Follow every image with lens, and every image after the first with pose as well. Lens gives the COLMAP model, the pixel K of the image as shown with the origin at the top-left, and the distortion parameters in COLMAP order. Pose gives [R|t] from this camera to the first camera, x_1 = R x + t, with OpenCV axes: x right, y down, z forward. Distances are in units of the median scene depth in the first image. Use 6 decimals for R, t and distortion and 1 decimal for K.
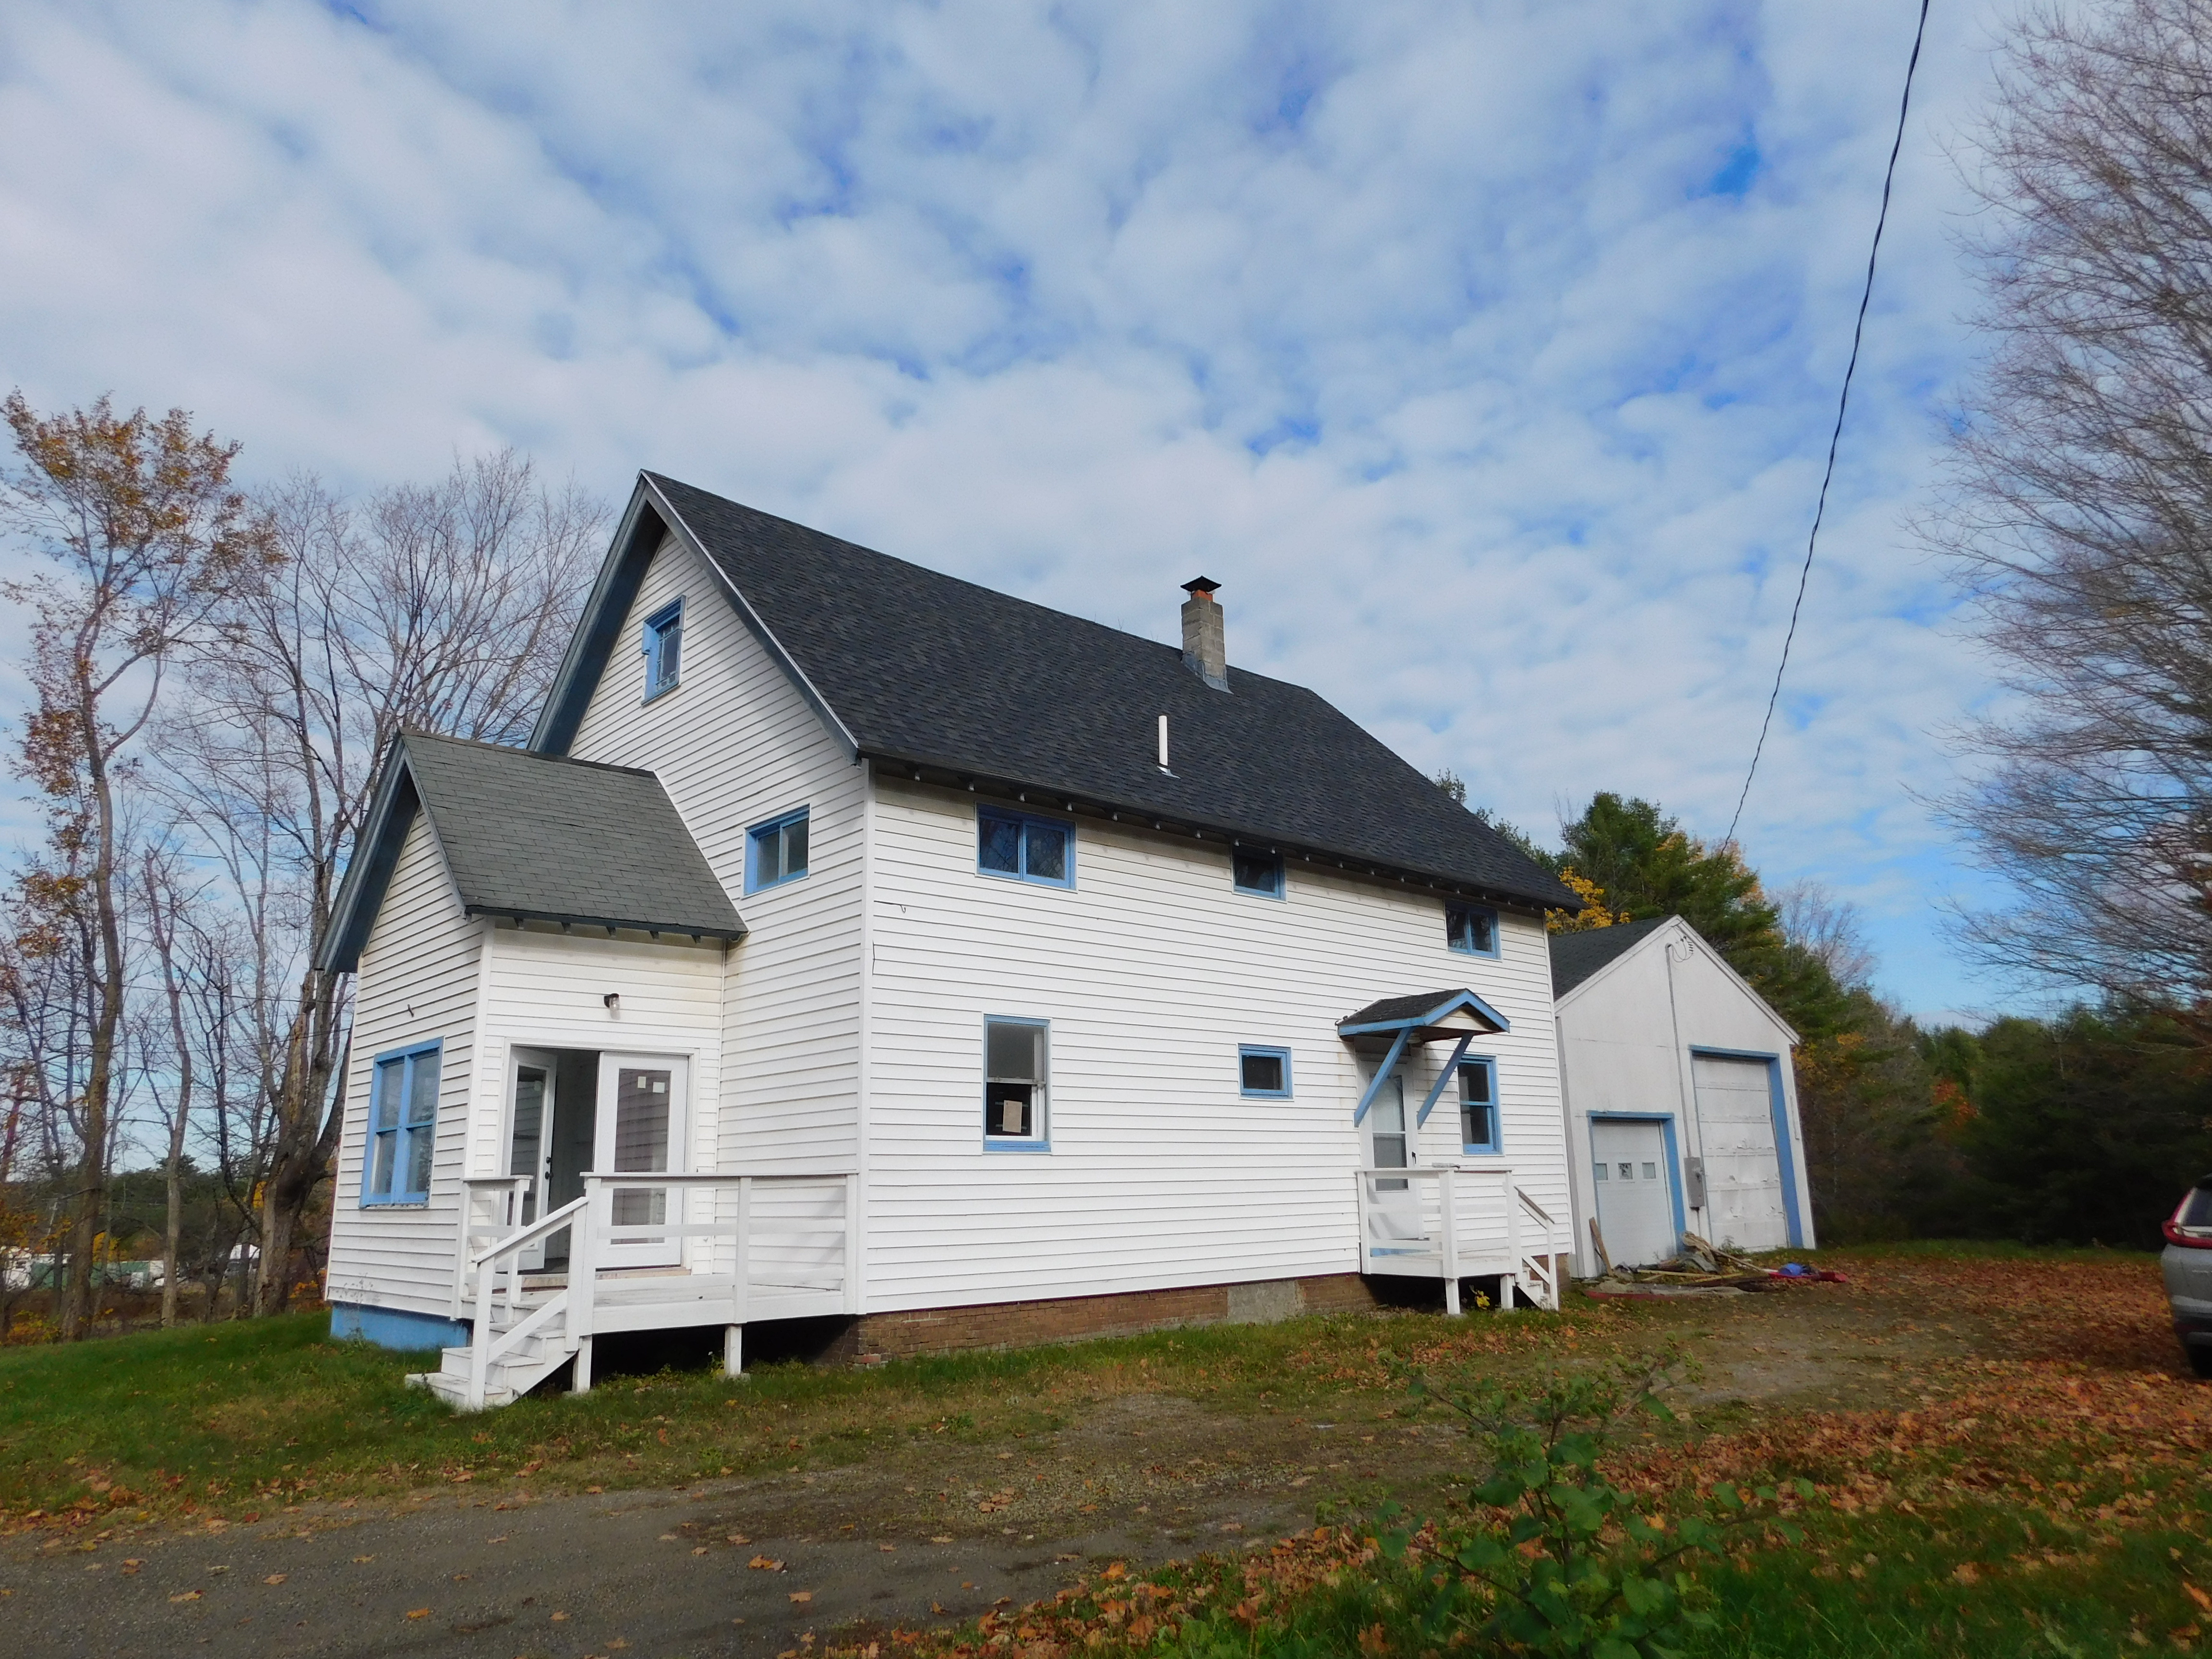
lens RADIAL K [[1484.4, 0, 1082.8], [0, 1484.4, 819.1], [0, 0, 1]] dist [-0.059950, 0.052557]
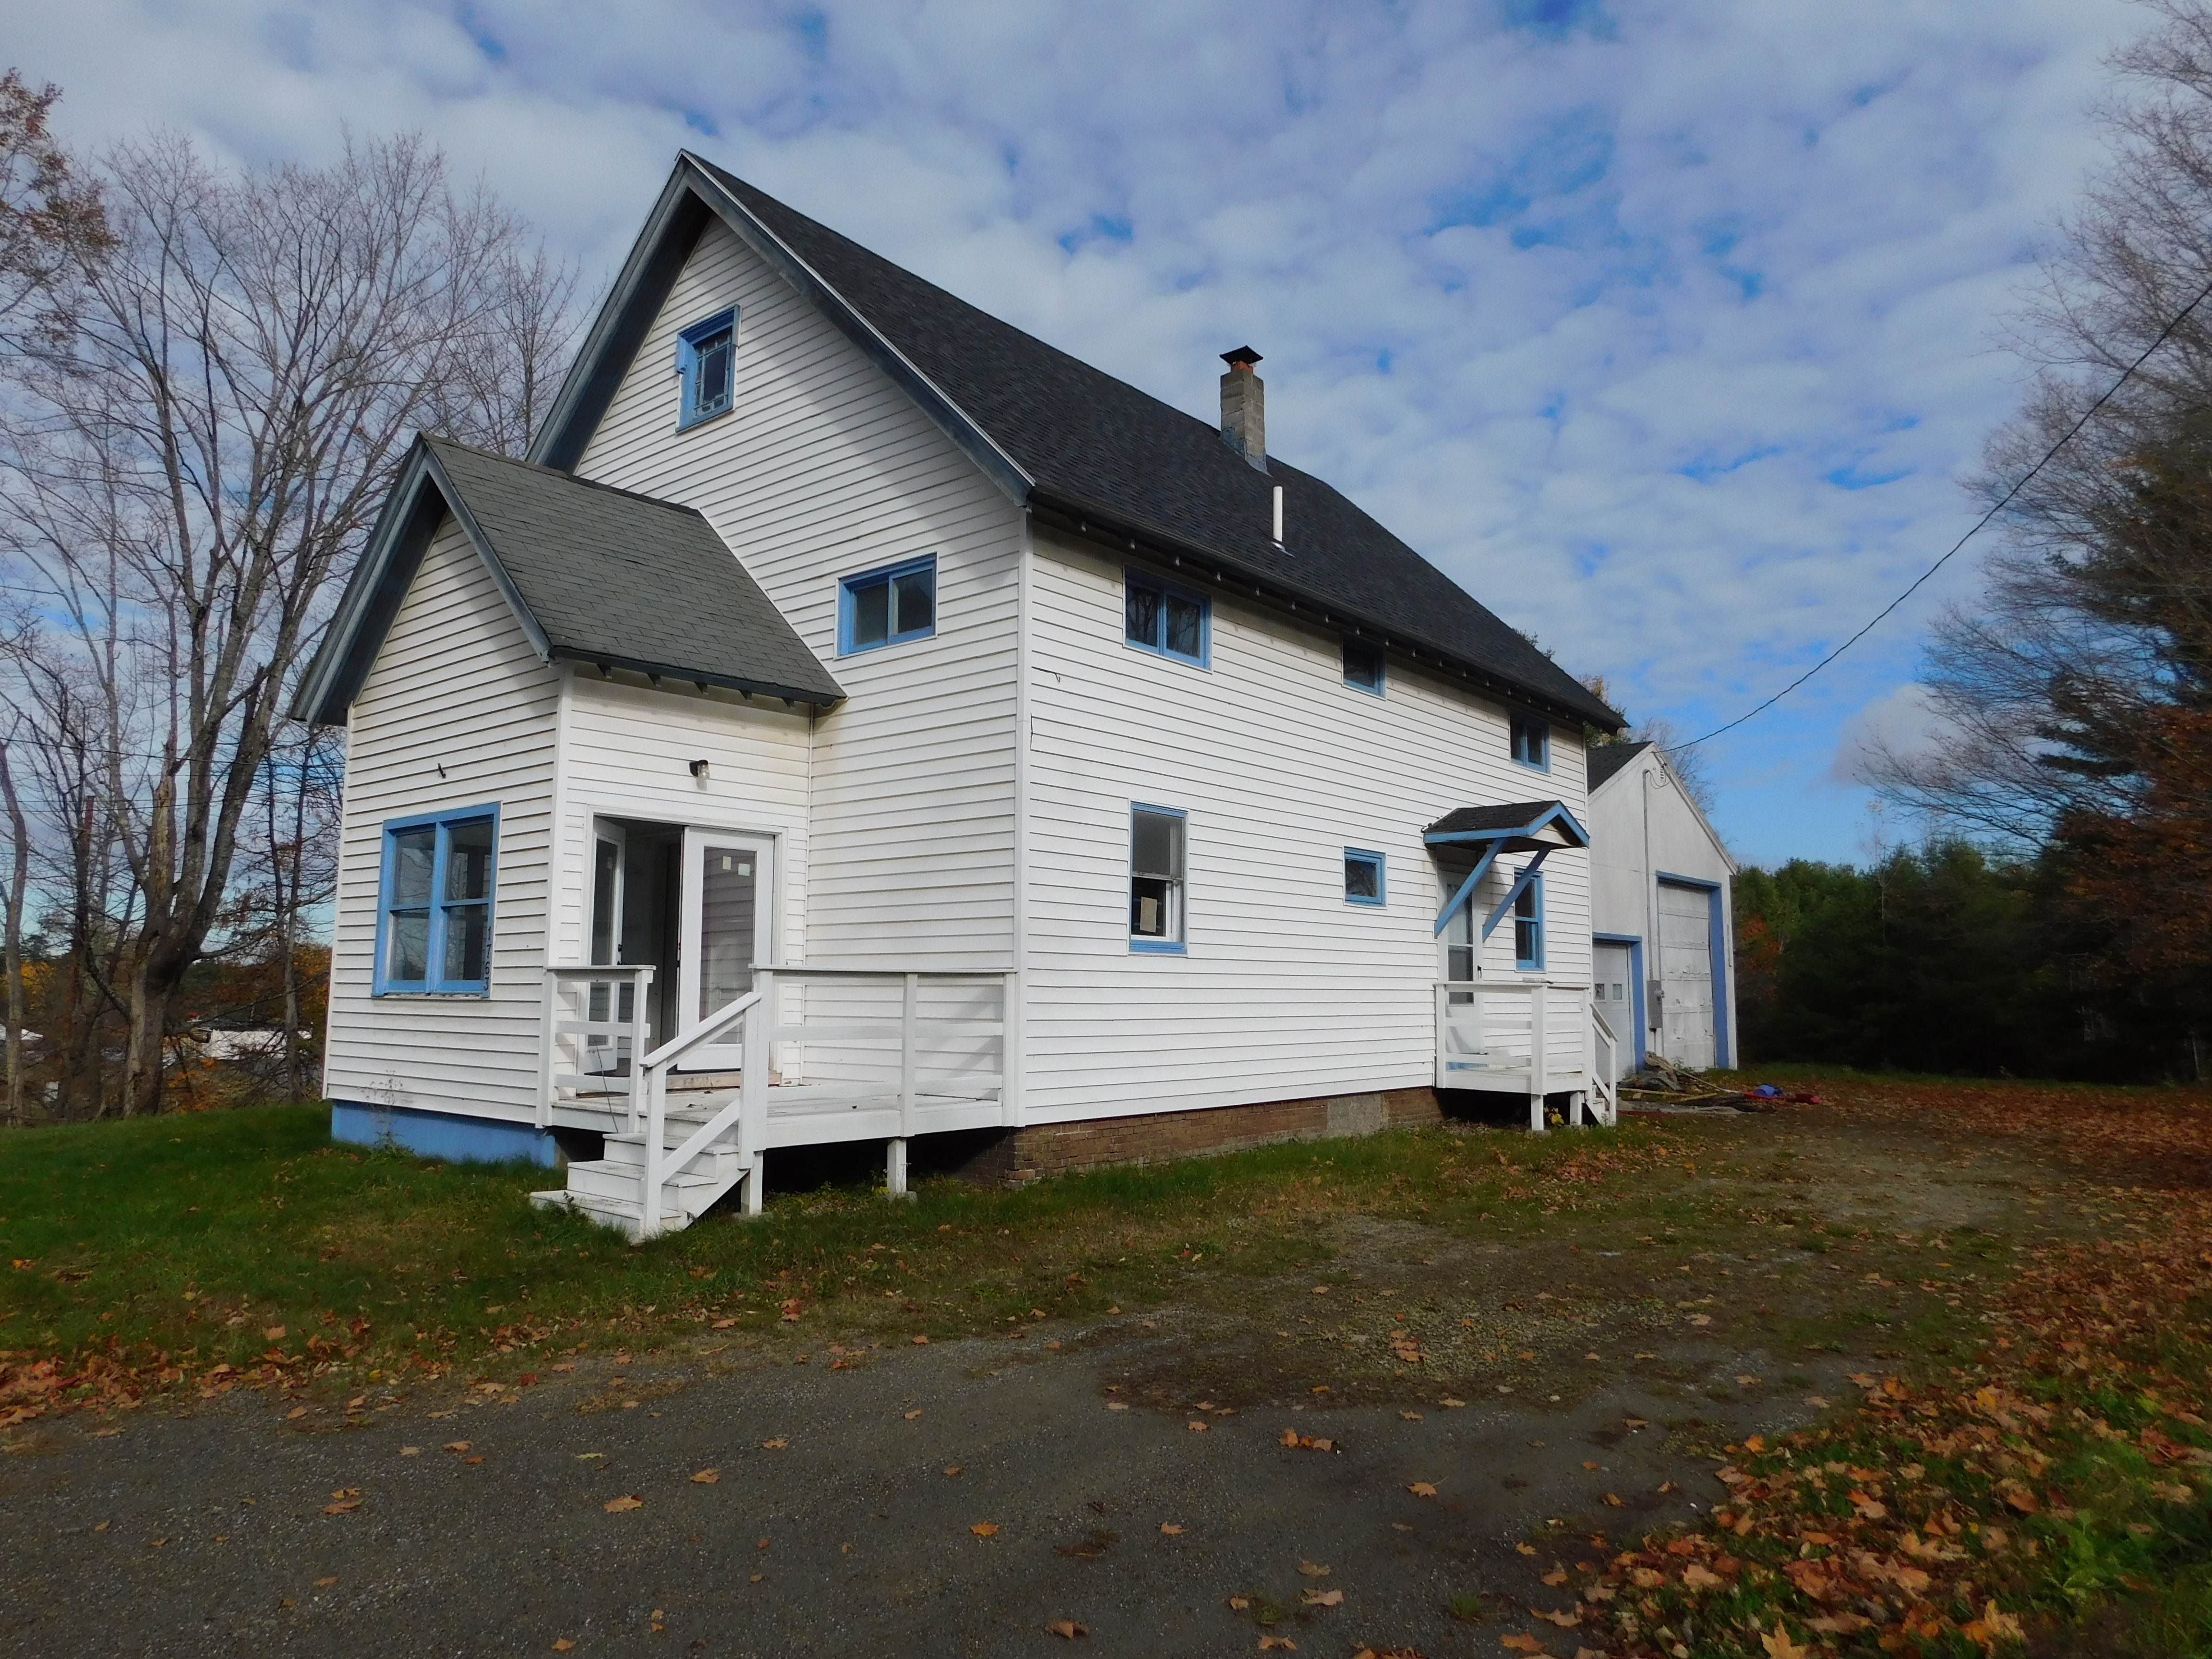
lens RADIAL K [[1484.4, 0, 1031.4], [0, 1484.4, 828.6], [0, 0, 1]] dist [-0.059950, 0.052557]
pose [[0.990362, 0.041826, 0.132040, -0.203433], [-0.059107, 0.989776, 0.129803, 0.028623], [-0.125261, -0.136357, 0.982709, 0.100468]]
